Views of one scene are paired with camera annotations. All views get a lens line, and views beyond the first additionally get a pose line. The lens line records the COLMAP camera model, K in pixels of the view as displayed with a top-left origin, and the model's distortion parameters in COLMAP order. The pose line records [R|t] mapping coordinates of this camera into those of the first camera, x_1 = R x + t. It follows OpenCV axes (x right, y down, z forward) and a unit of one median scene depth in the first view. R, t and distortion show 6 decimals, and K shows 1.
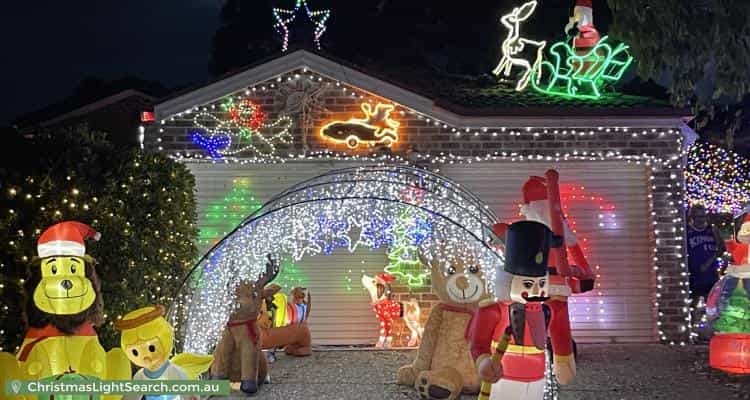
lens RADIAL K [[901.1, 0, 375.0], [0, 901.1, 200.0], [0, 0, 1]] dist [-0.018255, -0.001089]
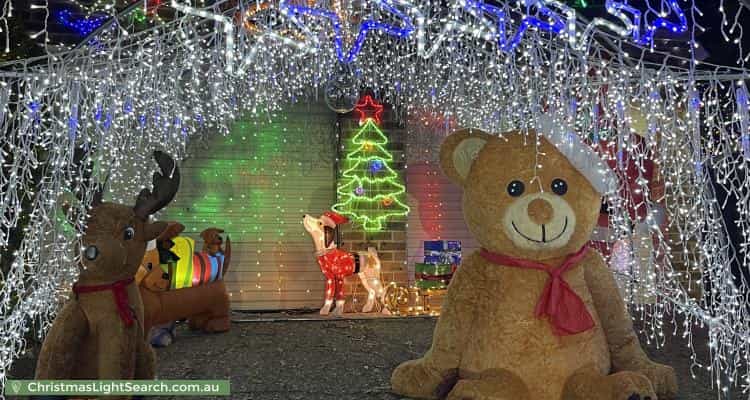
lens RADIAL K [[625.7, 0, 375.0], [0, 625.7, 200.0], [0, 0, 1]] dist [0.005151, 0.003888]
pose [[0.983436, 0.021682, 0.179955, -0.048352], [-0.025134, 0.999541, 0.016925, 0.062481], [-0.179505, -0.021168, 0.983529, 0.503067]]
